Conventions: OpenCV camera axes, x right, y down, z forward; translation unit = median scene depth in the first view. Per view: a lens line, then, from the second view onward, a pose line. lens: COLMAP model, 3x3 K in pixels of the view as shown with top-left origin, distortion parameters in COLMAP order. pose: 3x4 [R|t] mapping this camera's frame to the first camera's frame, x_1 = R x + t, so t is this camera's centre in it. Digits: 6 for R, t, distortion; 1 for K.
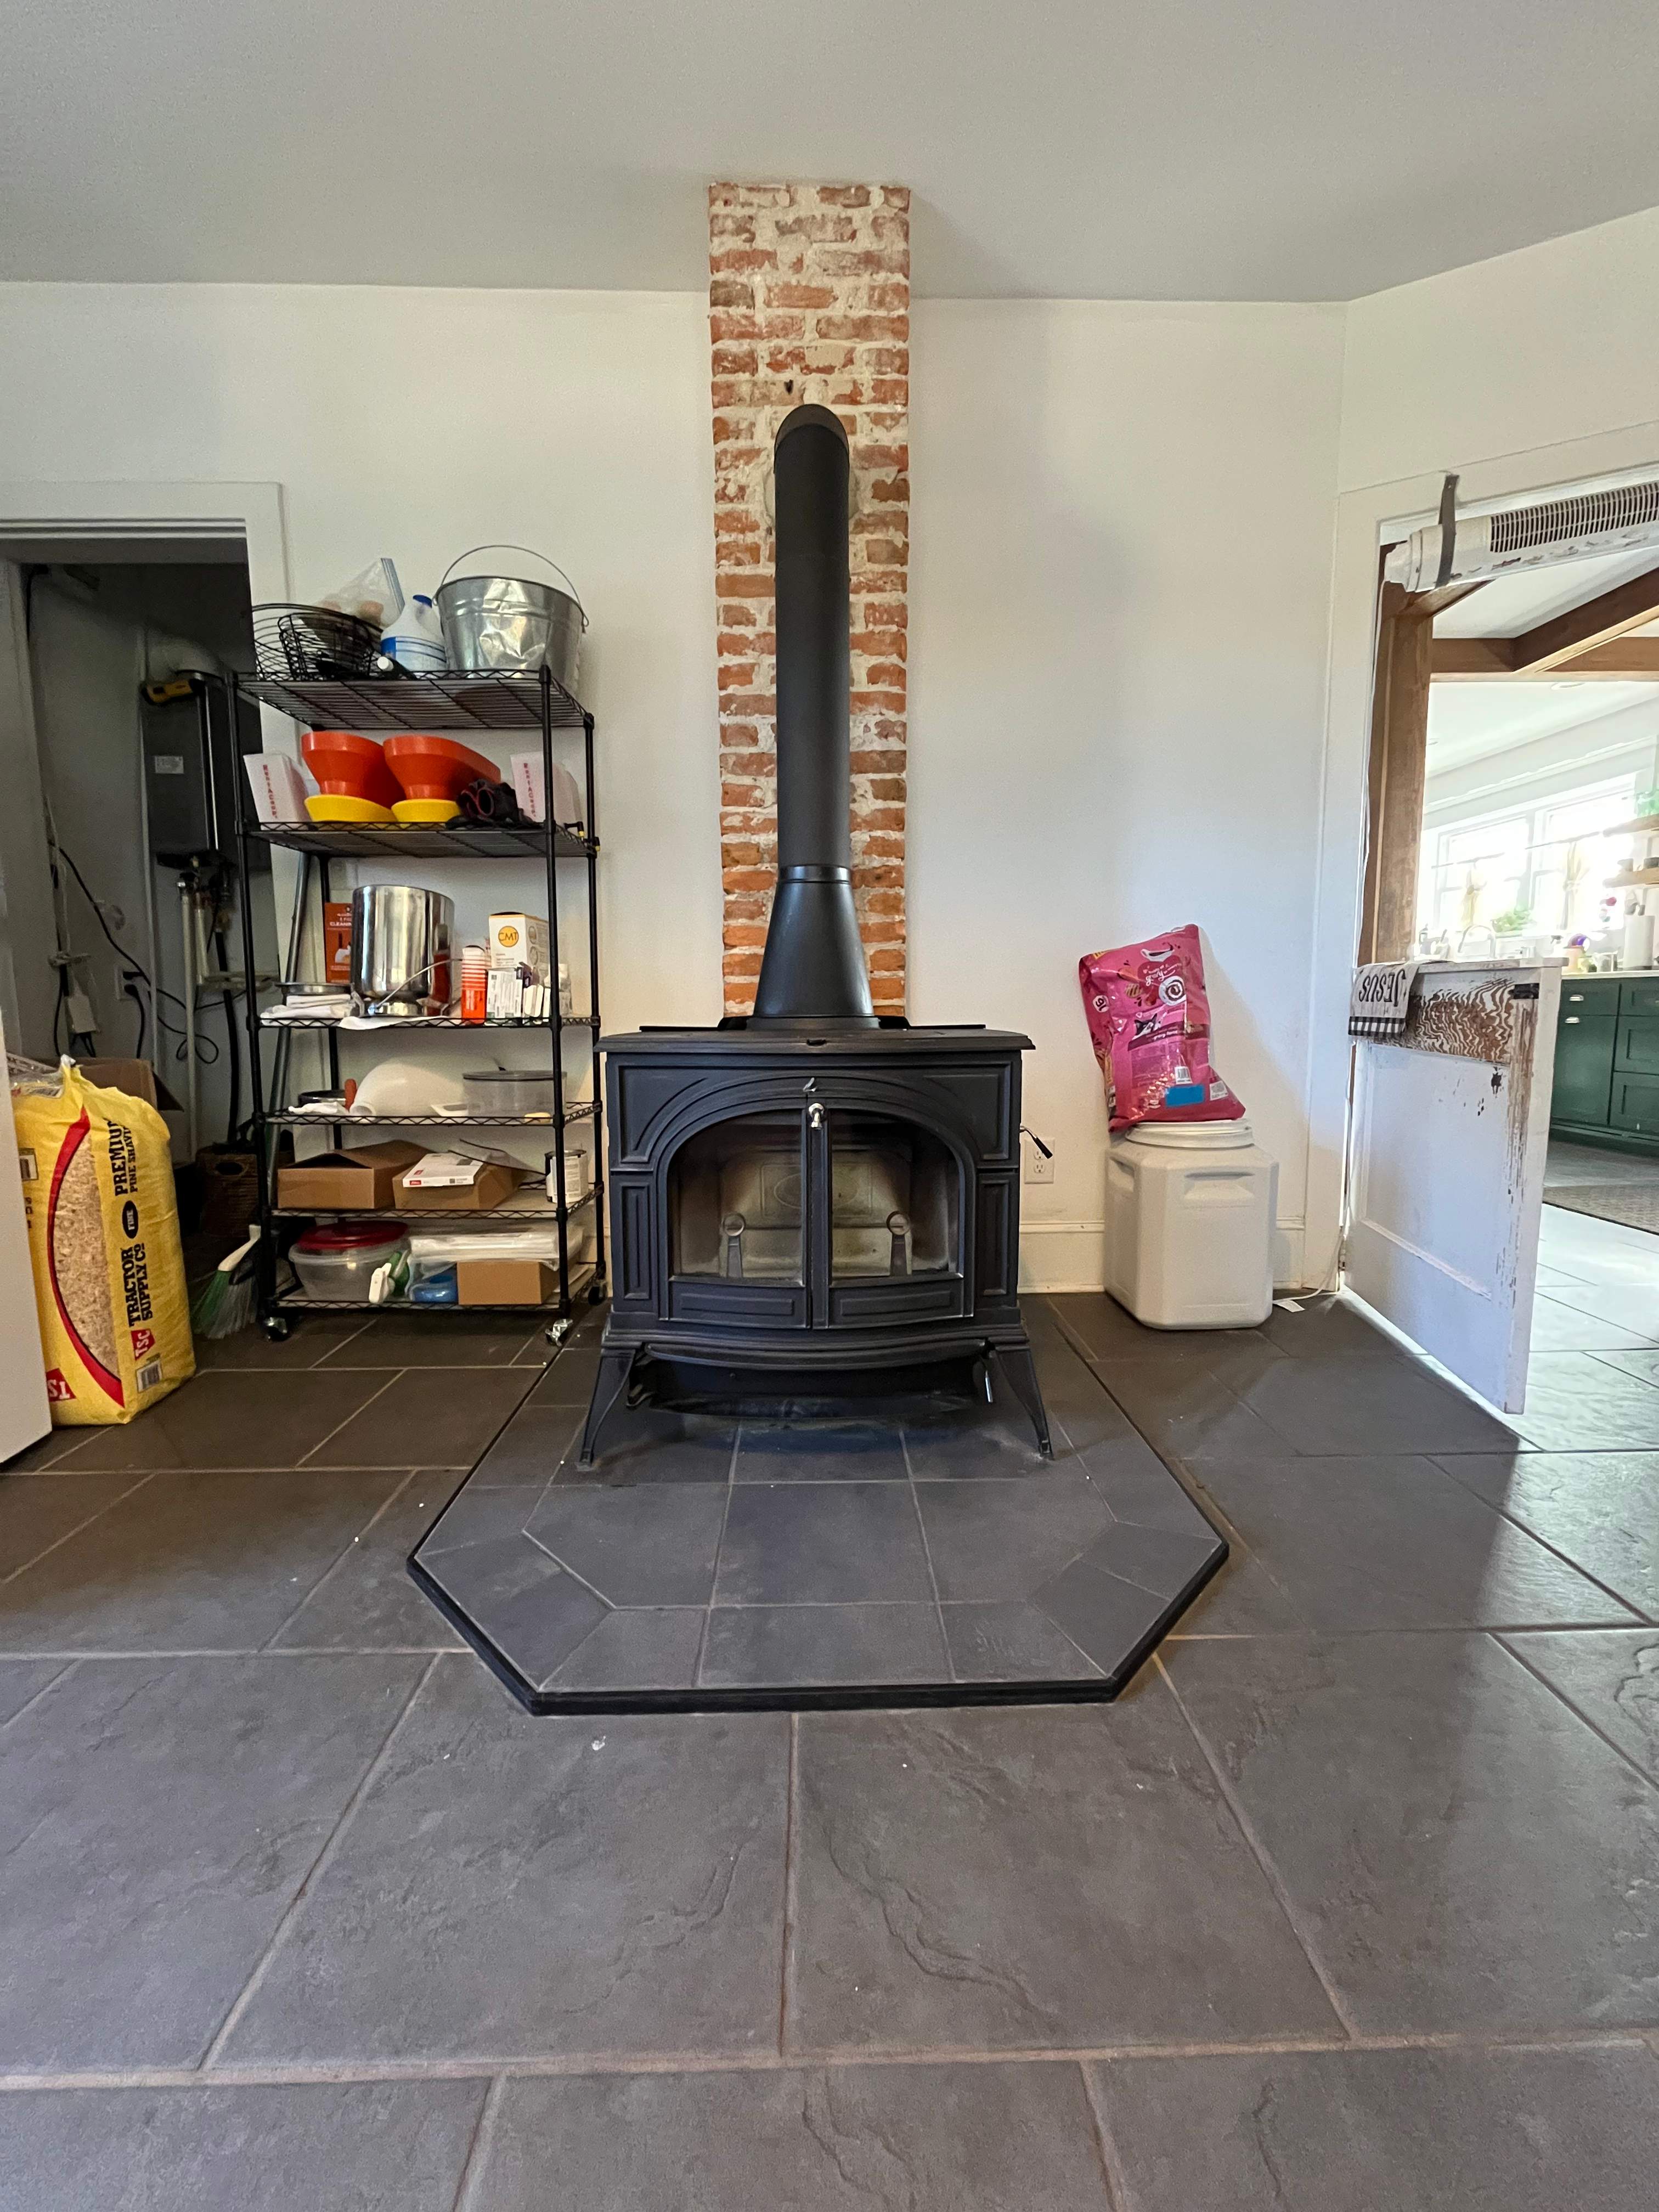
lens RADIAL K [[892.5, 0, 833.3], [0, 892.5, 1096.2], [0, 0, 1]] dist [-0.007184, -0.000493]
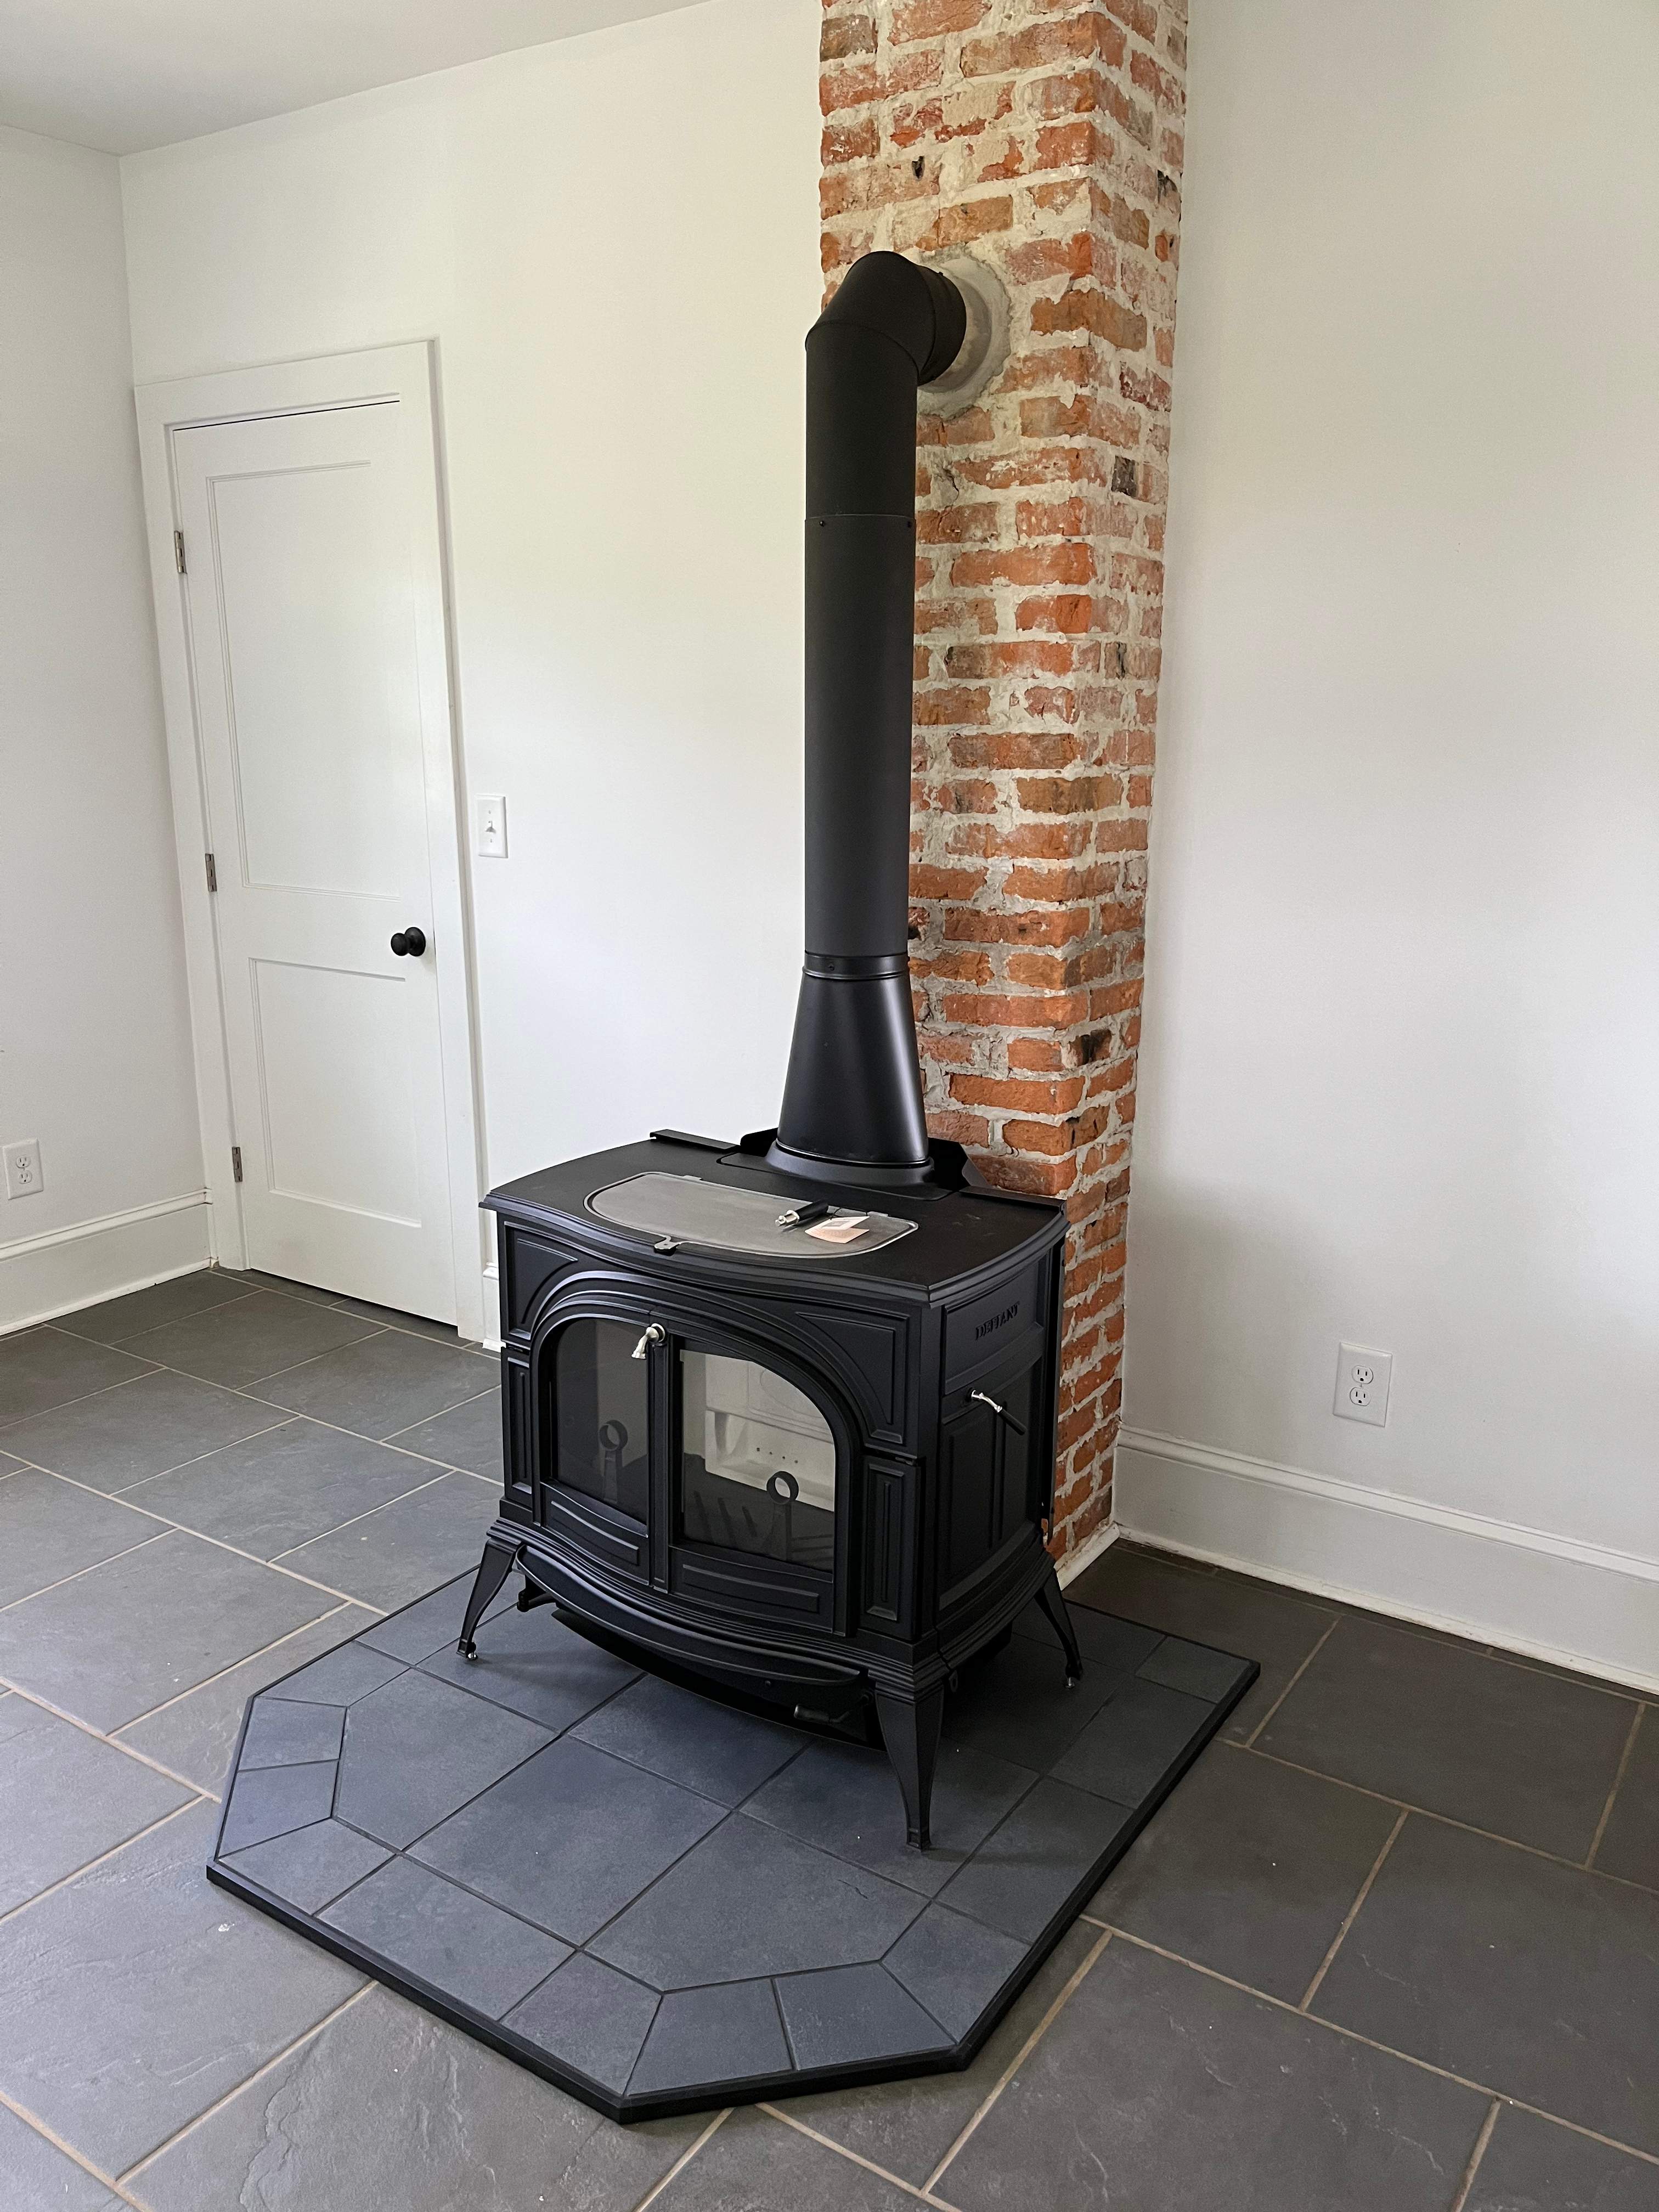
lens RADIAL K [[1680.5, 0, 813.5], [0, 1680.5, 1113.2], [0, 0, 1]] dist [0.051834, -0.084327]
pose [[0.816715, 0.146682, -0.558087, 0.669261], [-0.068409, 0.984944, 0.158762, -0.317401], [0.572972, -0.091486, 0.814453, -0.098413]]
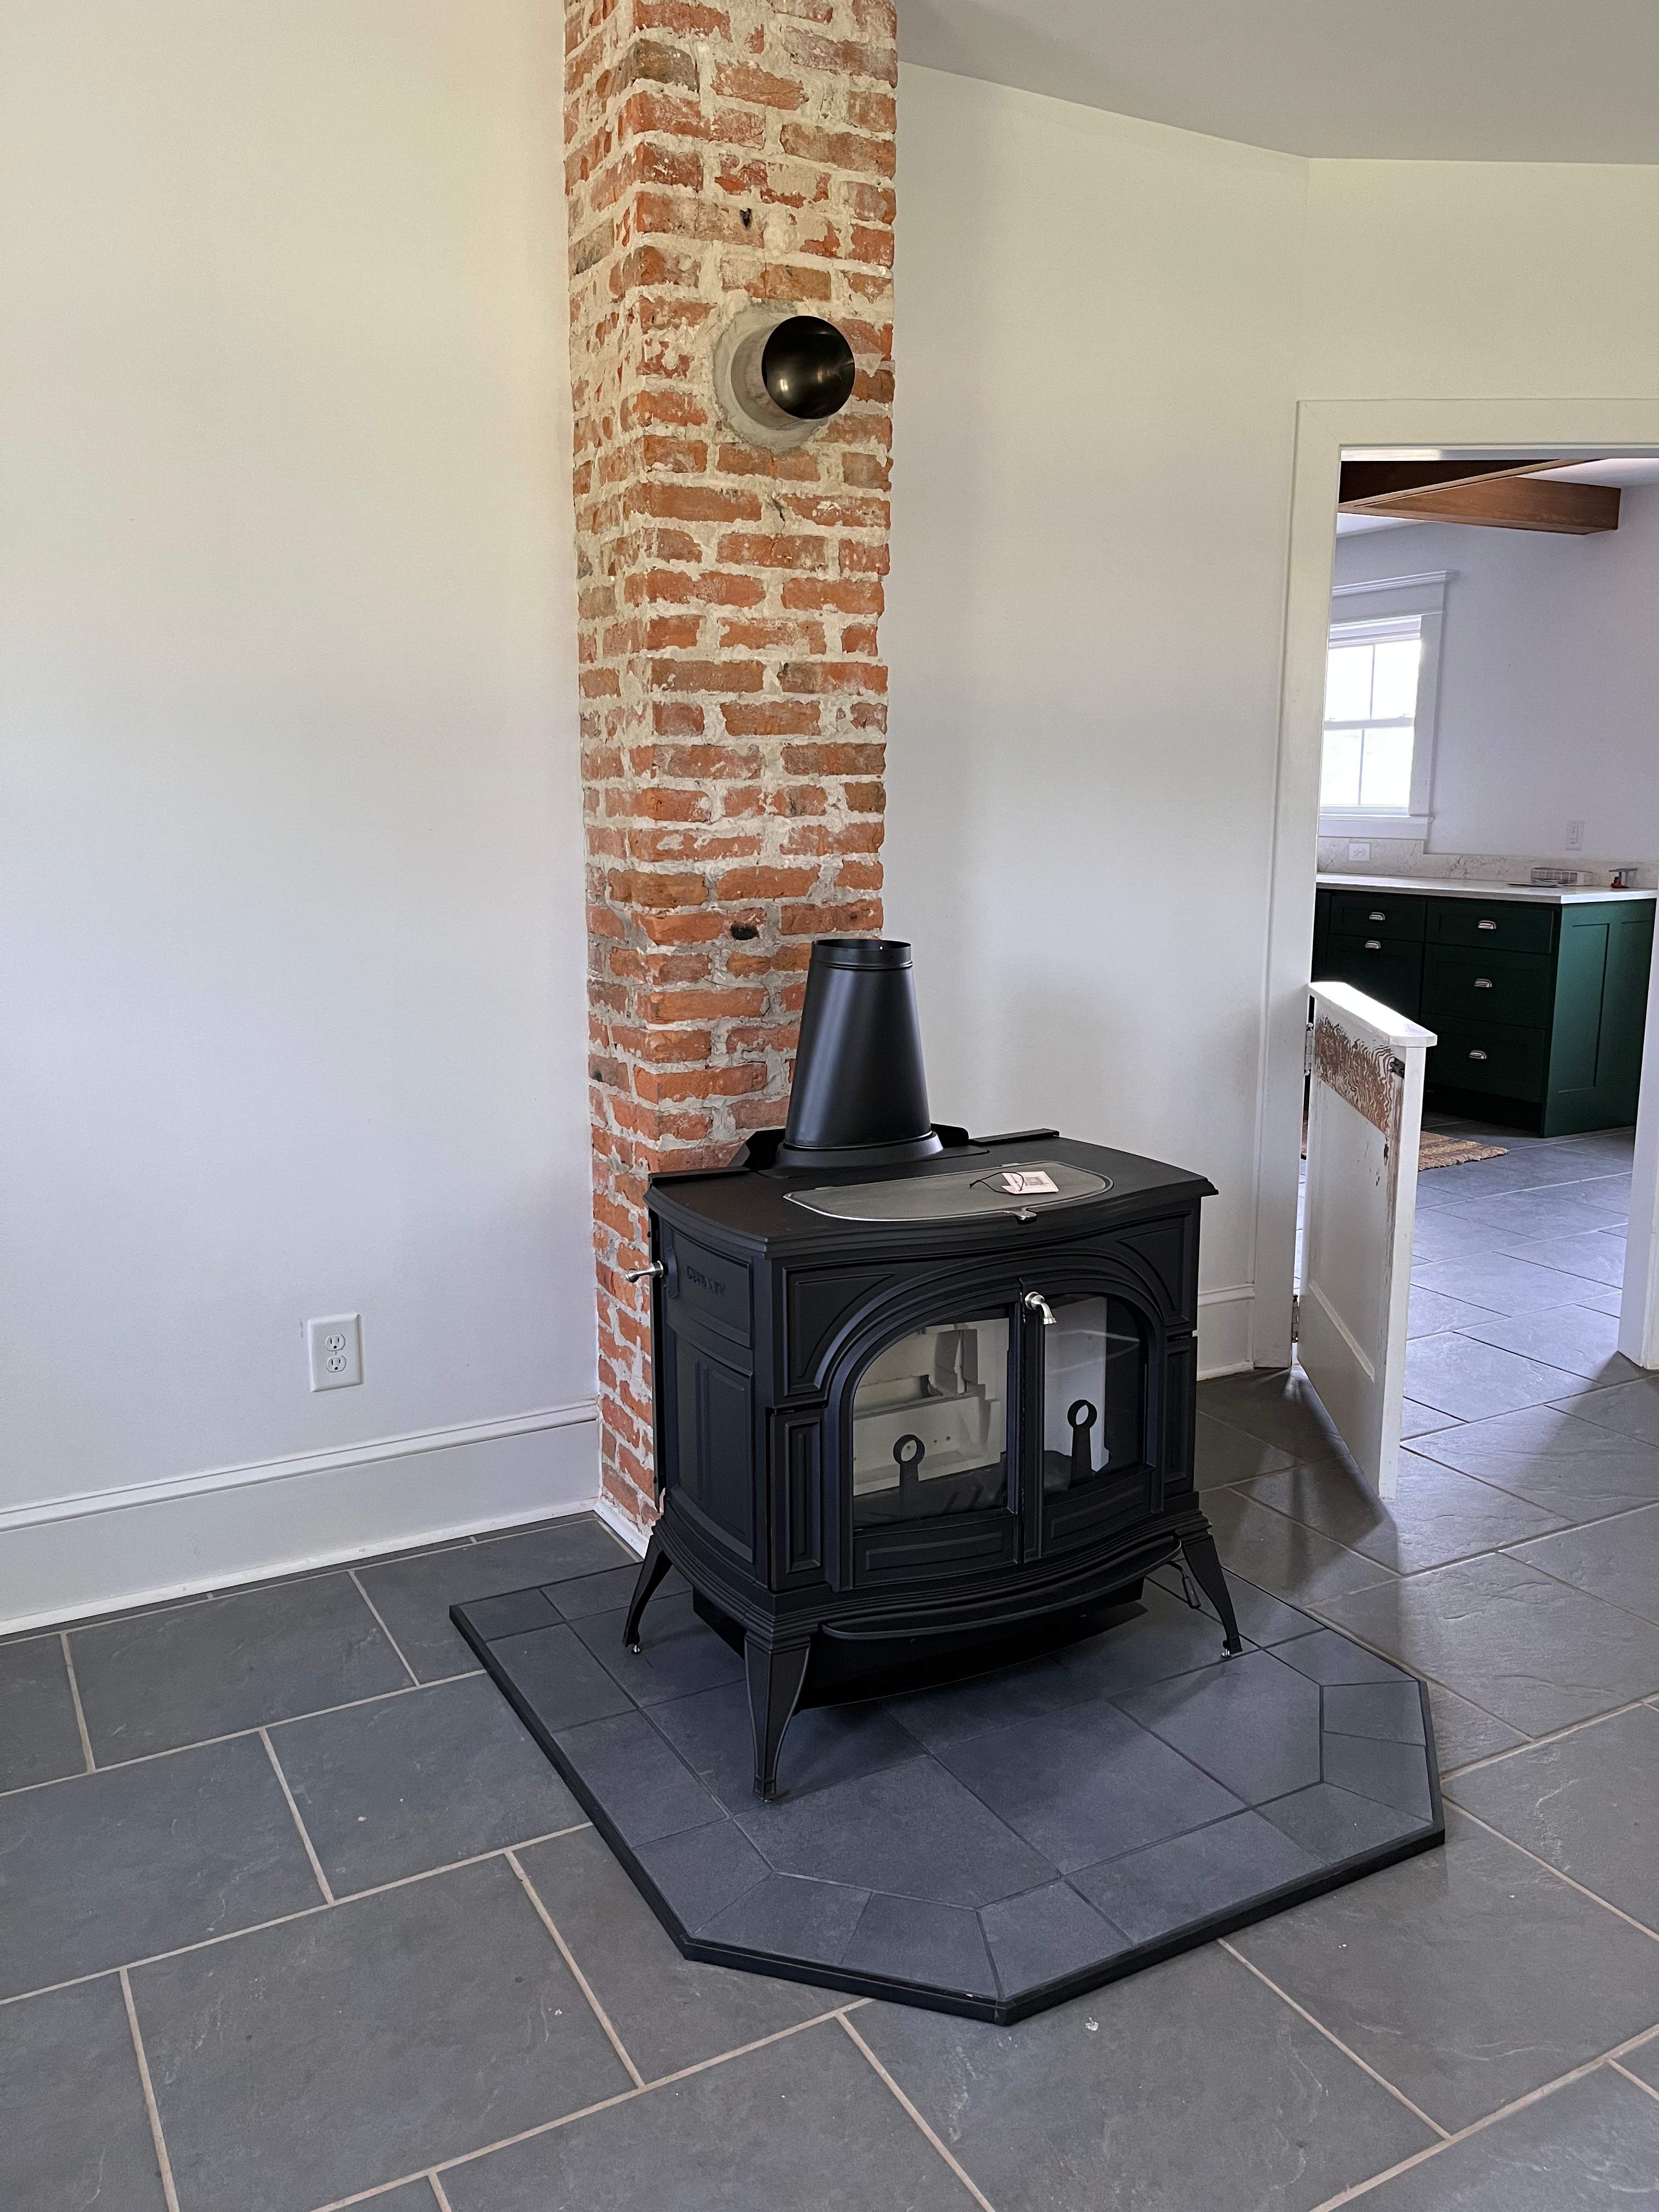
lens RADIAL K [[1680.5, 0, 845.8], [0, 1680.5, 1105.9], [0, 0, 1]] dist [0.051834, -0.084327]
pose [[0.884559, -0.077838, 0.459888, -0.639196], [0.042339, 0.995306, 0.087024, -0.225566], [-0.464503, -0.057507, 0.883703, -0.234505]]
